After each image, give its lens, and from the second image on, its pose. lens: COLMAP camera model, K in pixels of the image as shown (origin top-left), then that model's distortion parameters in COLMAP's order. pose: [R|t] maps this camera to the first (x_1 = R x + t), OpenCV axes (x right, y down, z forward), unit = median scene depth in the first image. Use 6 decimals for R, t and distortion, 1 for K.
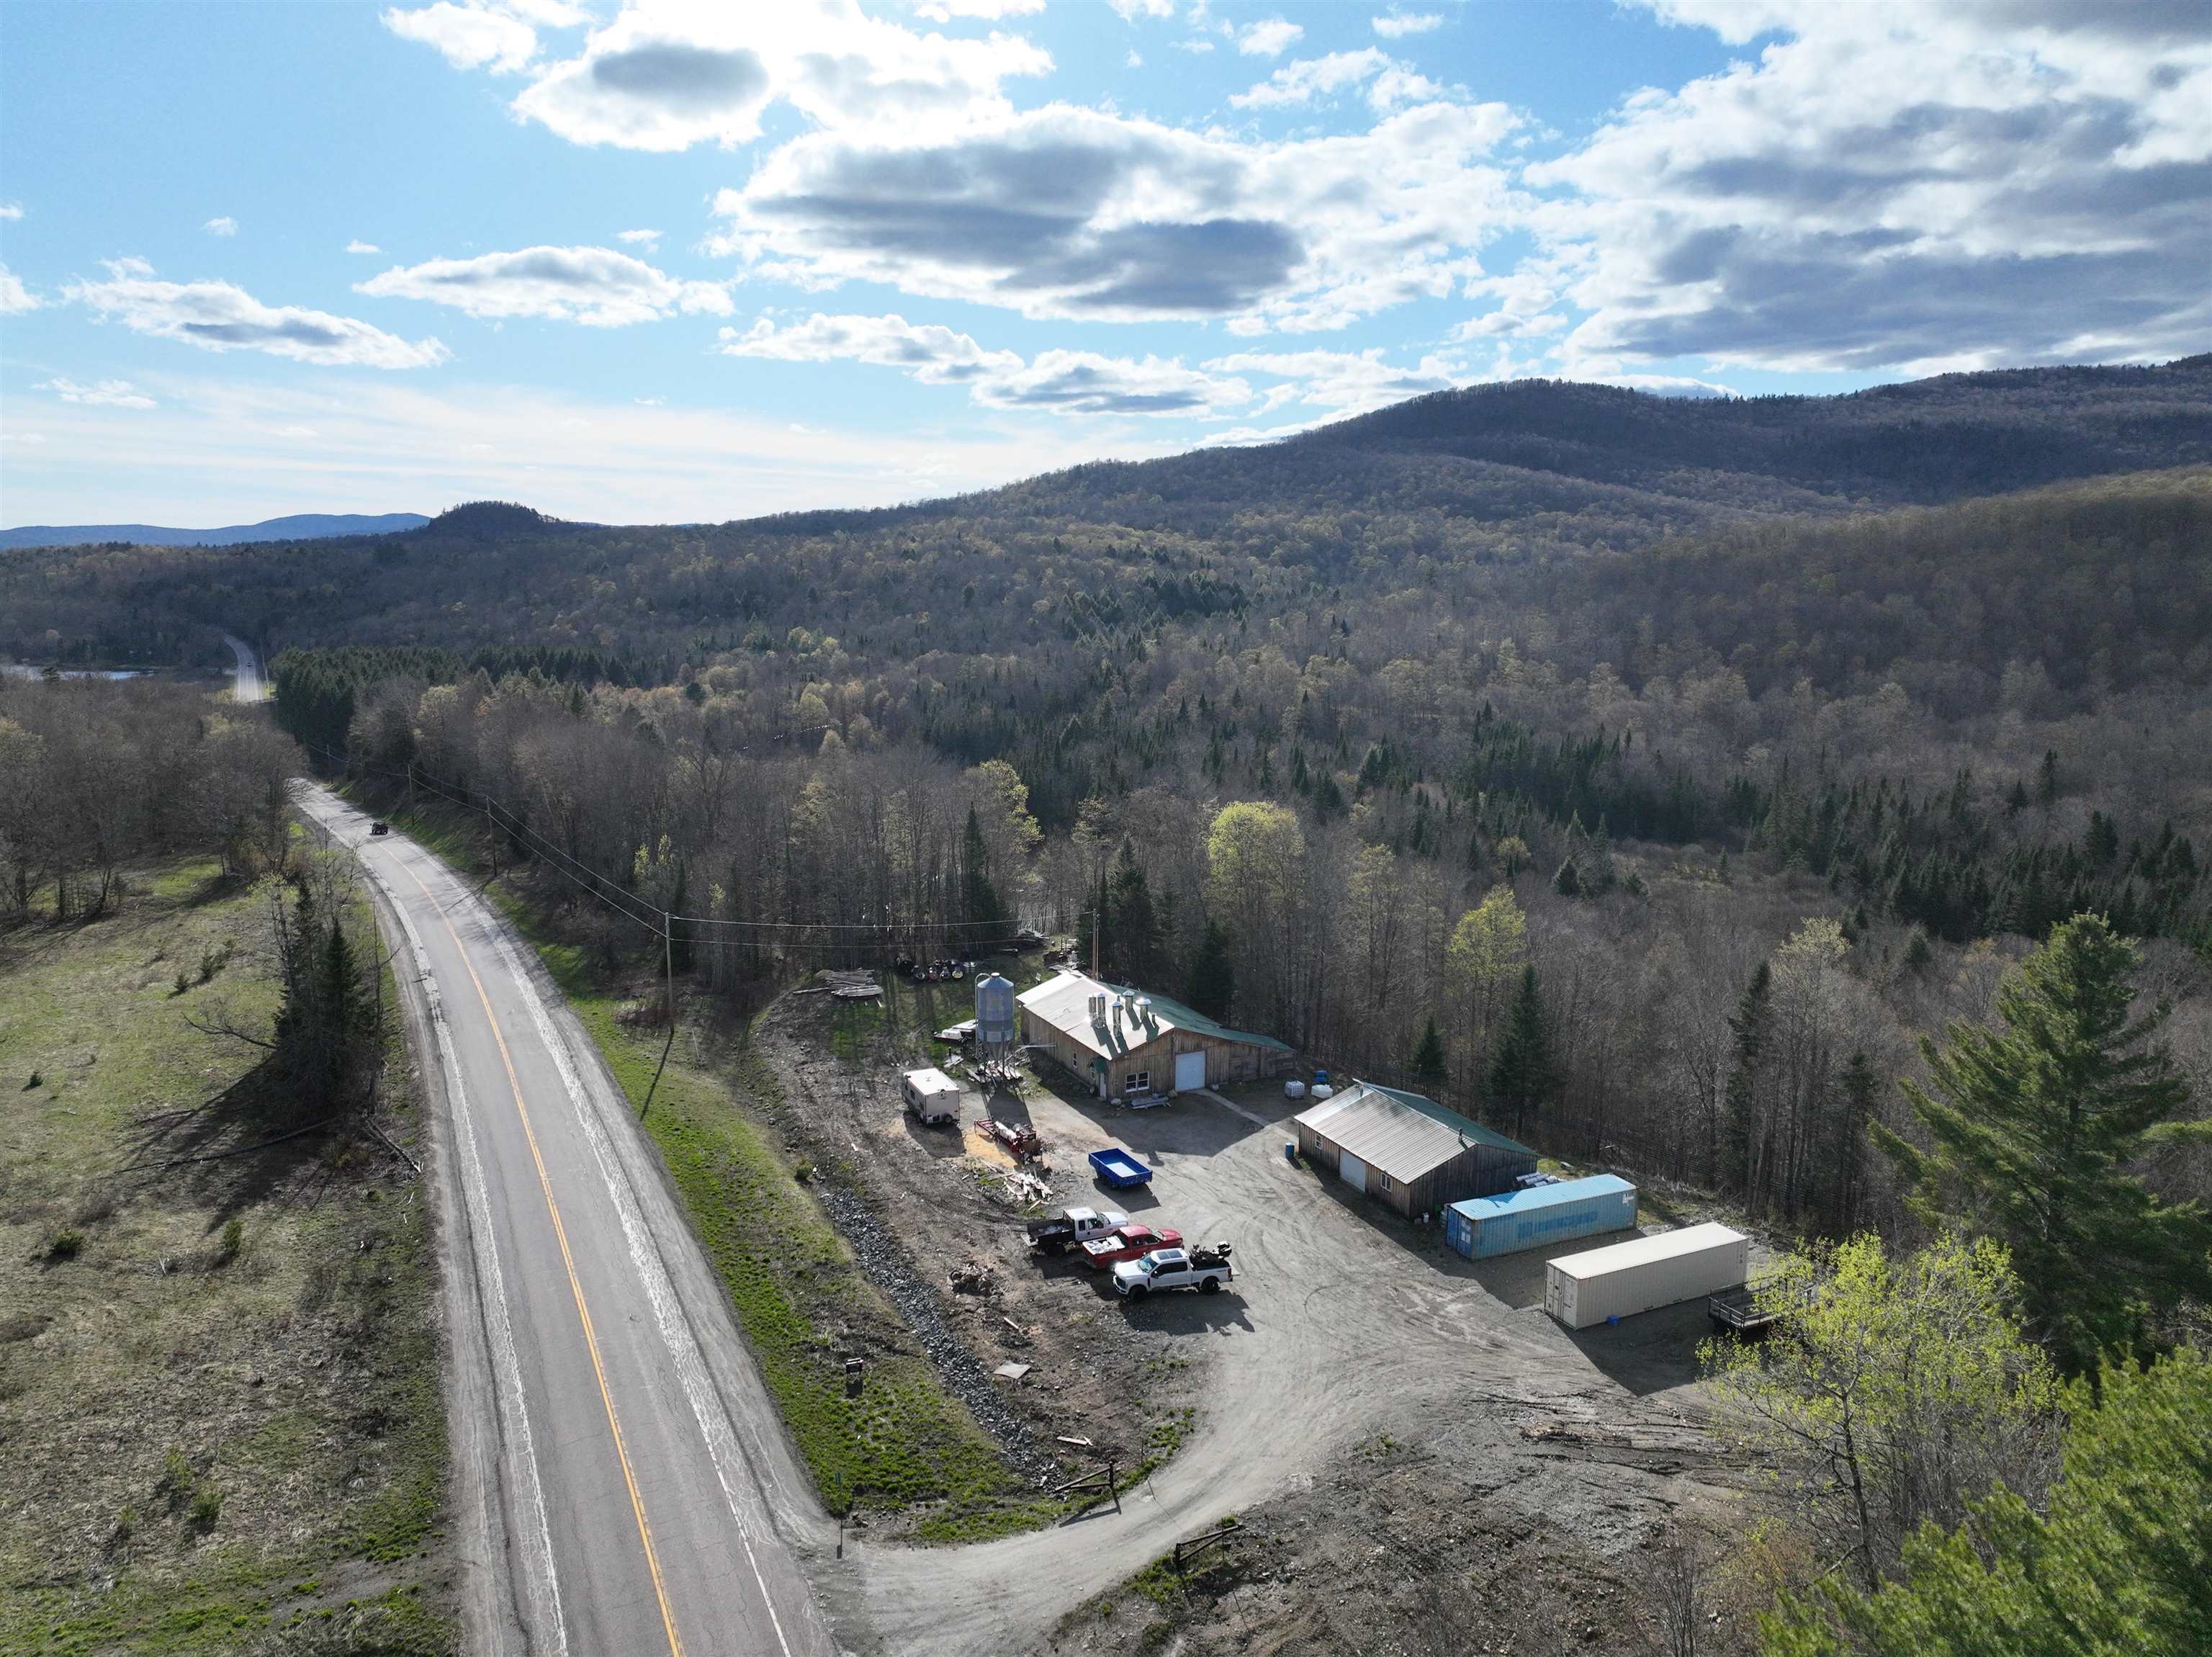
lens RADIAL K [[1550.9, 0, 1106.0], [0, 1550.9, 828.5], [0, 0, 1]] dist [-0.012296, 0.028278]
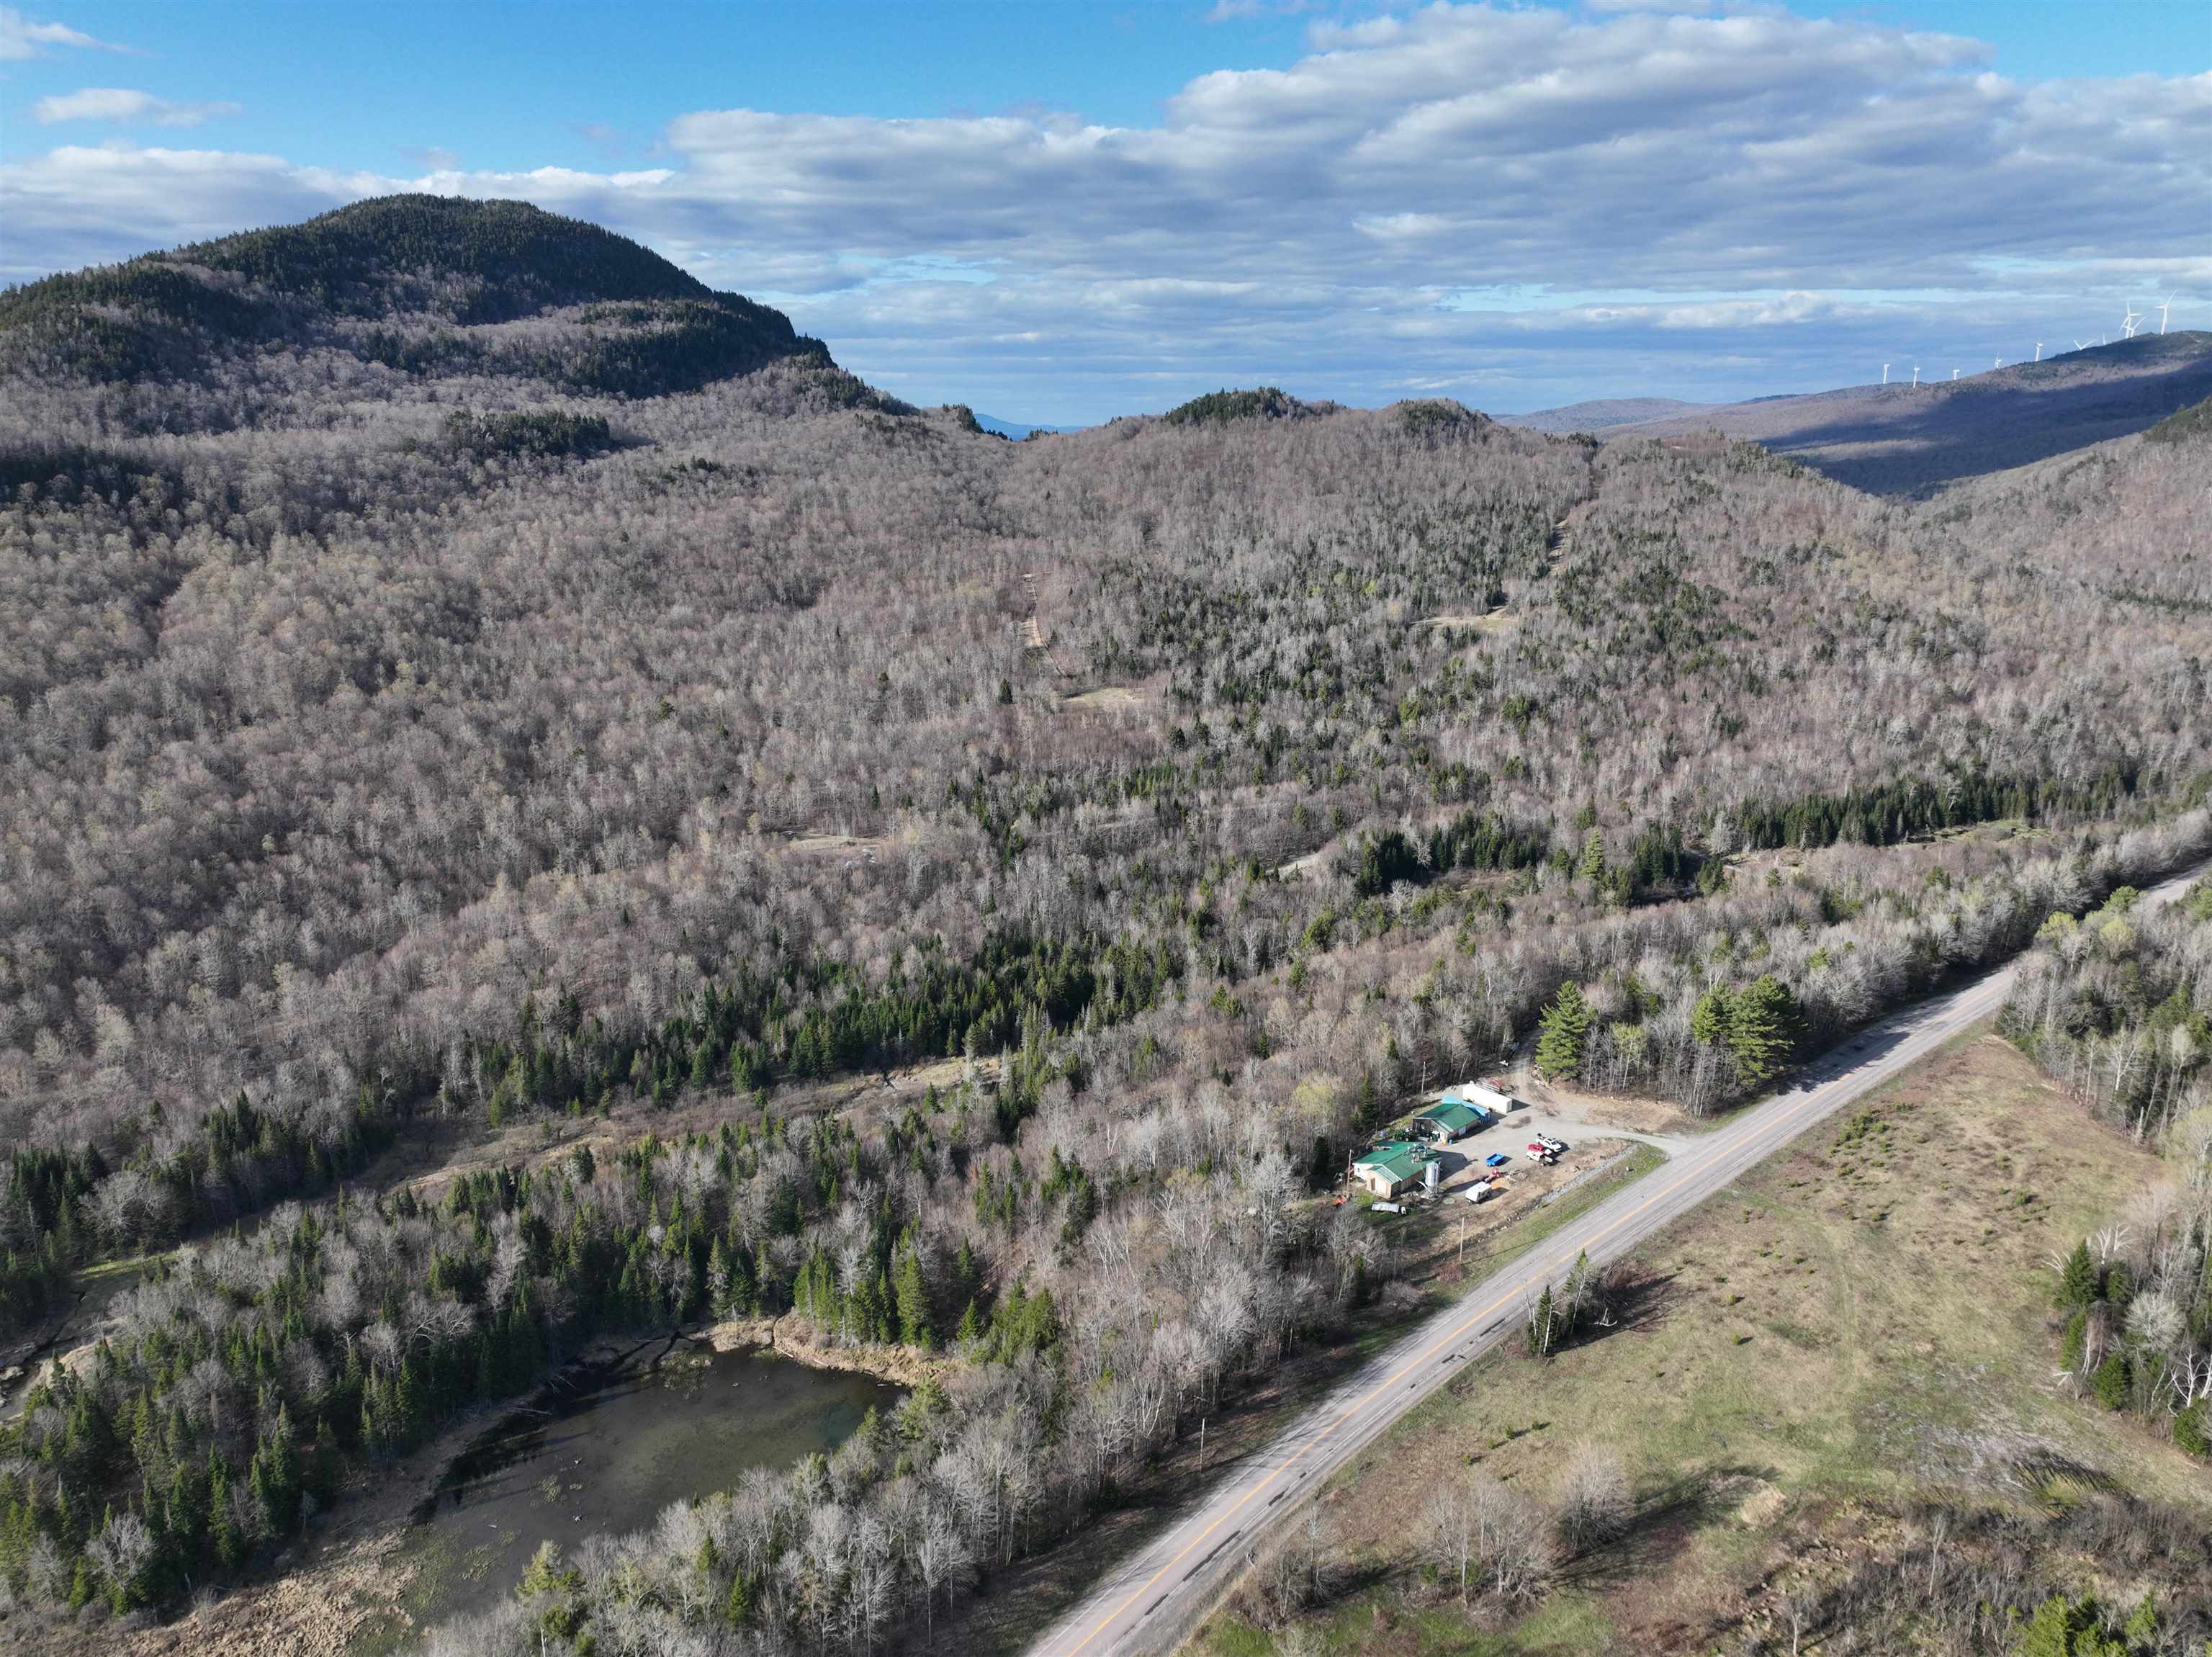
lens RADIAL K [[1550.9, 0, 1106.0], [0, 1550.9, 828.5], [0, 0, 1]] dist [-0.012296, 0.028278]
pose [[-0.305698, -0.250462, 0.918595, -2.522437], [0.152833, 0.939363, 0.306985, -1.553150], [-0.939782, 0.234237, -0.248883, 2.311288]]
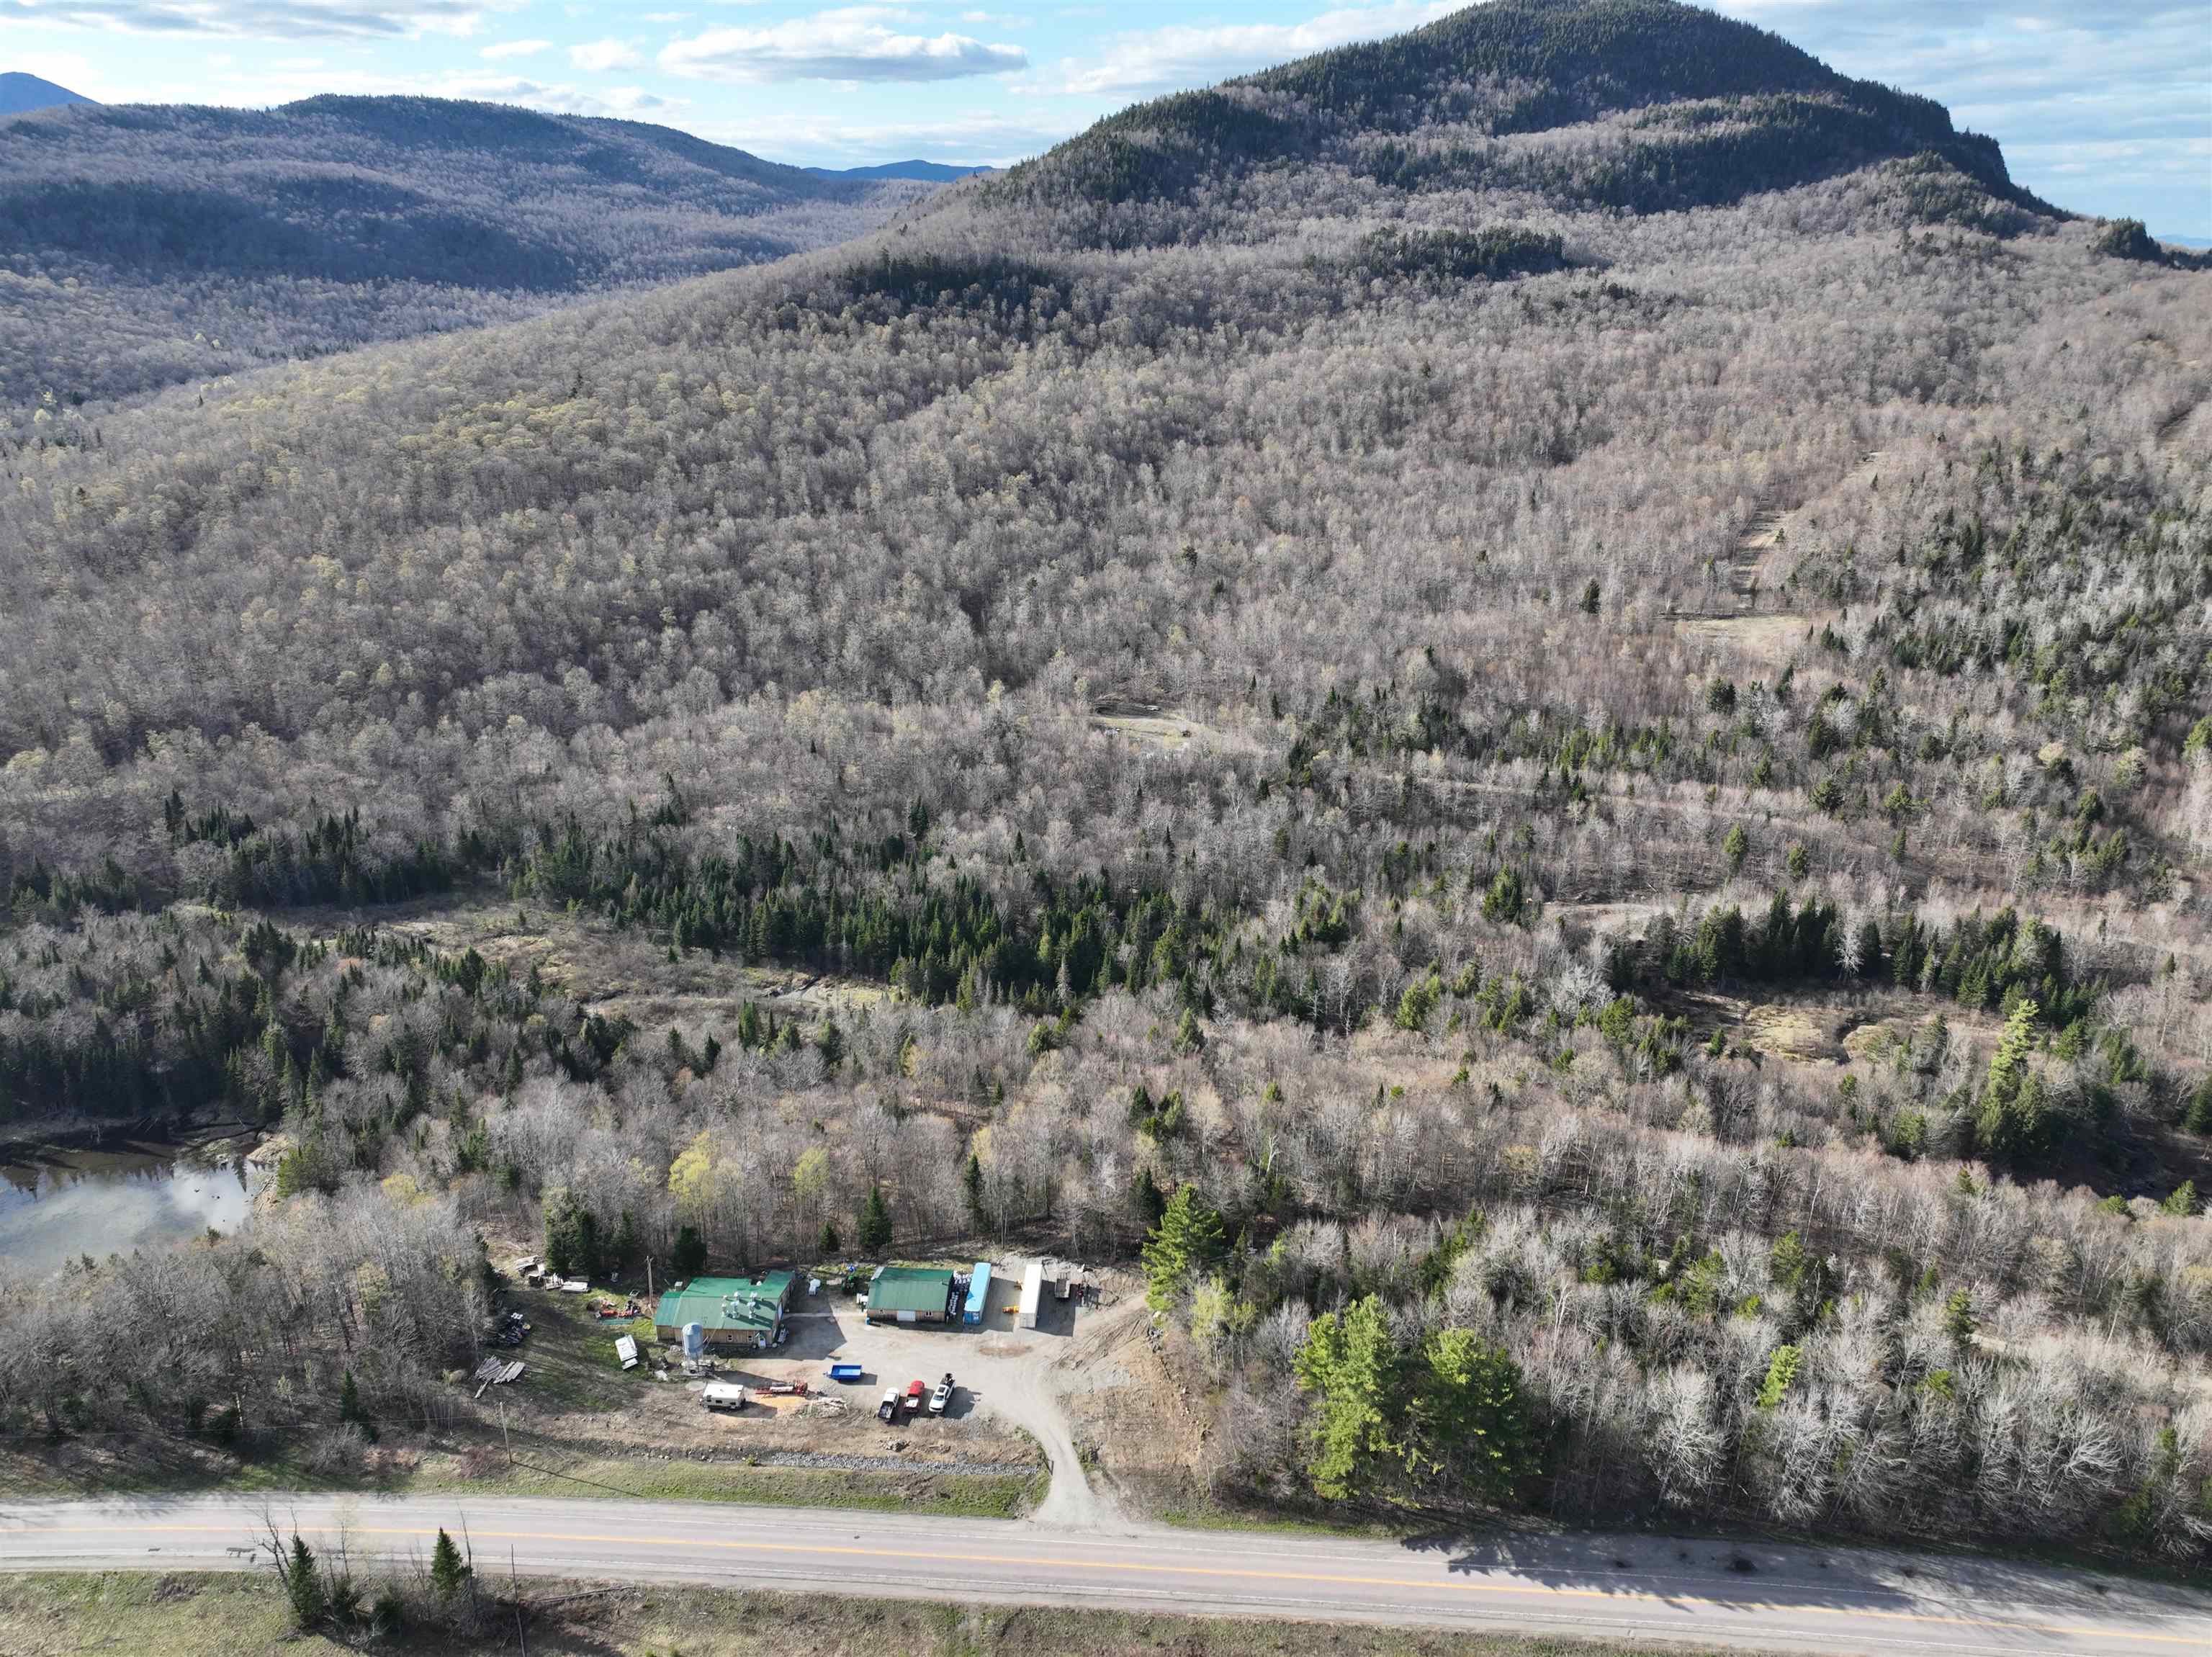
lens RADIAL K [[1550.9, 0, 1106.0], [0, 1550.9, 828.5], [0, 0, 1]] dist [-0.012296, 0.028278]
pose [[0.477047, -0.318242, 0.819237, -1.336627], [0.141241, 0.947784, 0.285932, -1.074048], [-0.867455, -0.020693, 0.497086, -0.447080]]
